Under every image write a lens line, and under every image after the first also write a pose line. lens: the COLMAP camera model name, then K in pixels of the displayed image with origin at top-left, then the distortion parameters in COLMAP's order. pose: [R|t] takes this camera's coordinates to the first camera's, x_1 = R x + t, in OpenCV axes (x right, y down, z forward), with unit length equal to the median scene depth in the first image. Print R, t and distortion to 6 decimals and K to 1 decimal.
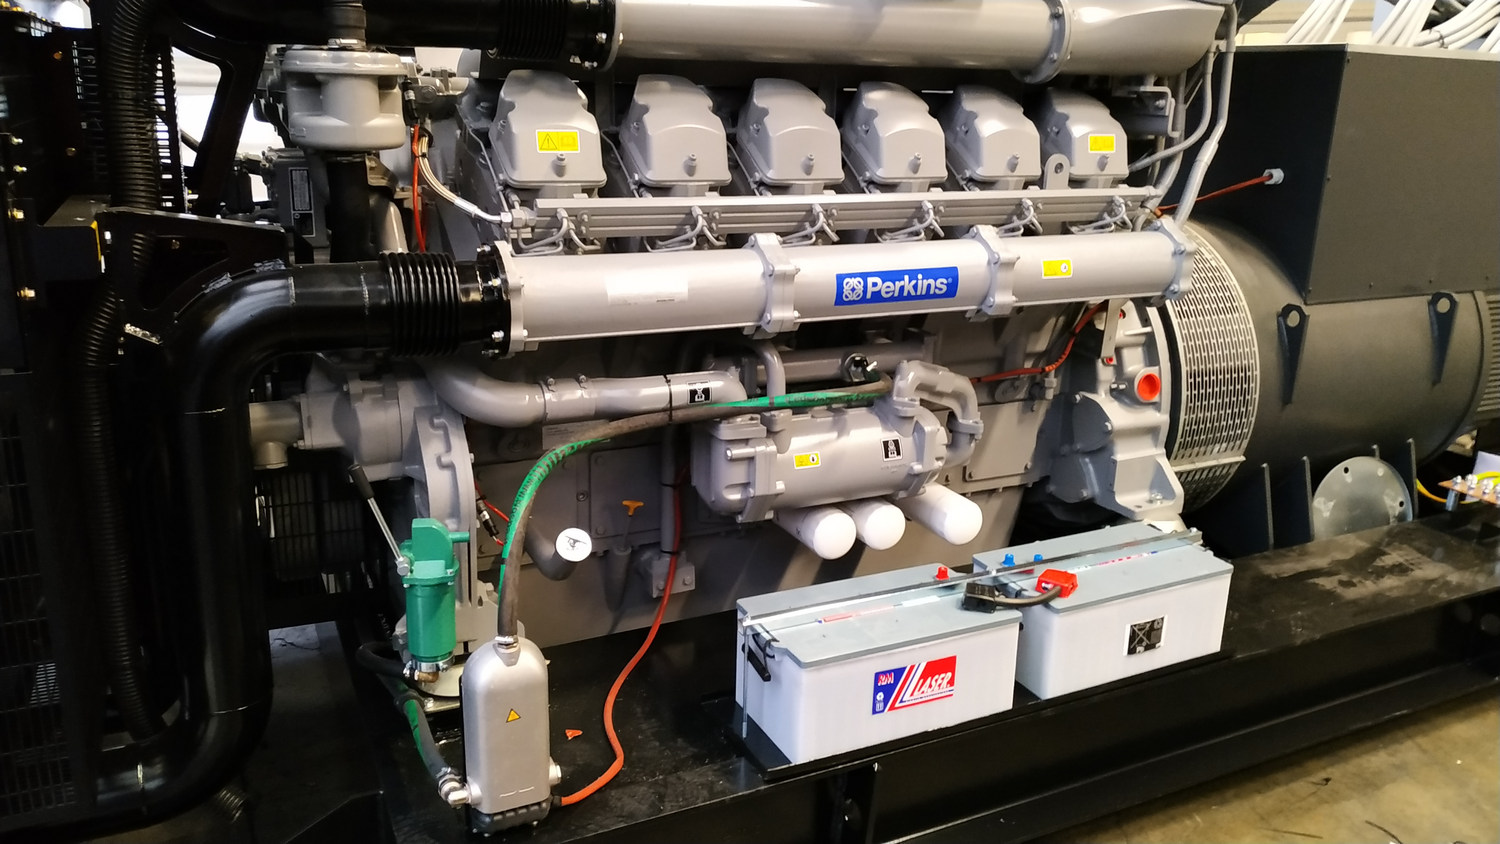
lens RADIAL K [[1155.3, 0, 743.2], [0, 1155.3, 420.9], [0, 0, 1]] dist [0.060427, -0.131320]
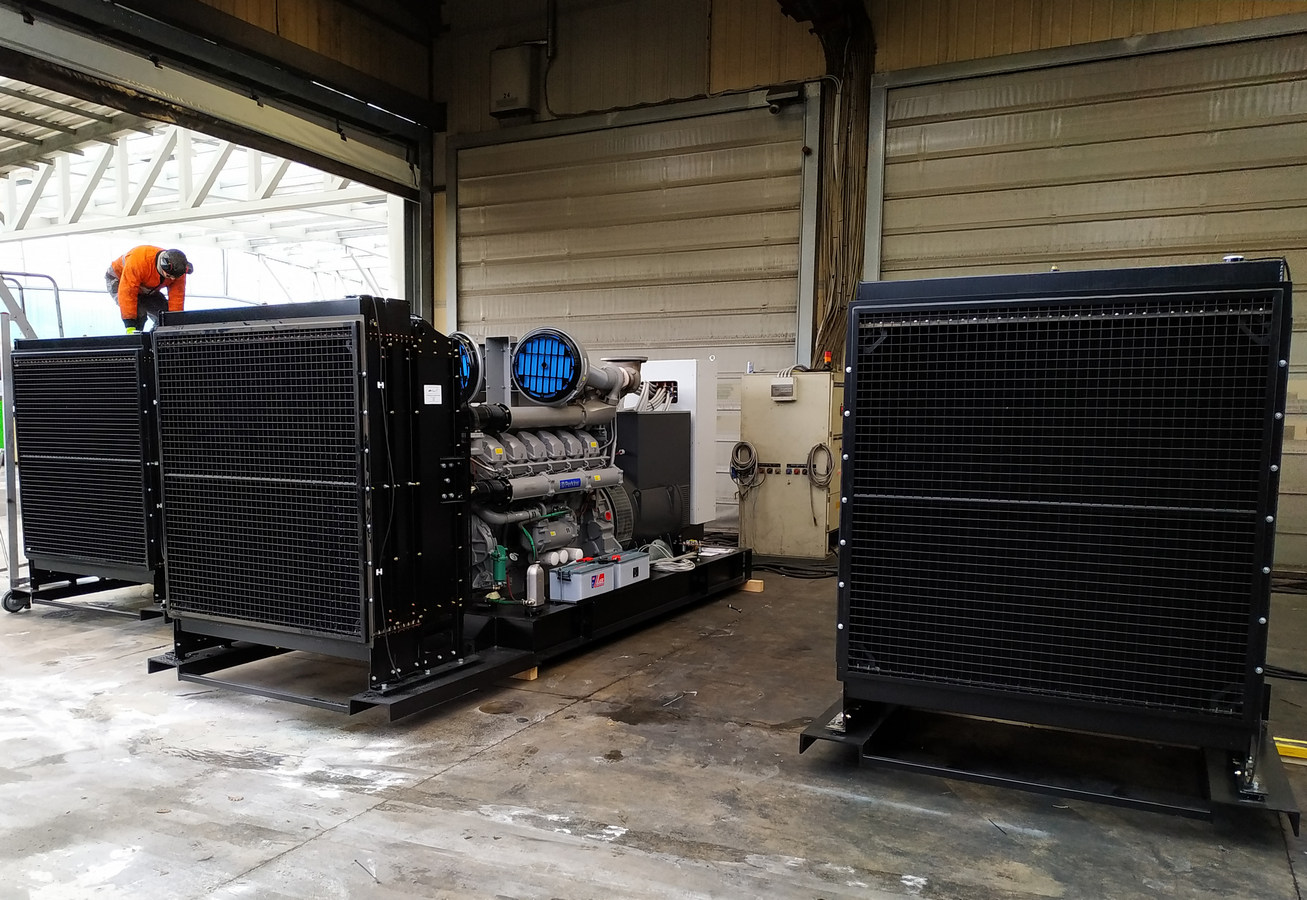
lens RADIAL K [[990.6, 0, 653.7], [0, 990.6, 514.7], [0, 0, 1]] dist [-0.000429, -0.000272]
pose [[0.809499, -0.092742, 0.579751, -1.396735], [0.186541, 0.976907, -0.104190, 0.337424], [-0.556700, 0.192489, 0.808105, -1.590565]]
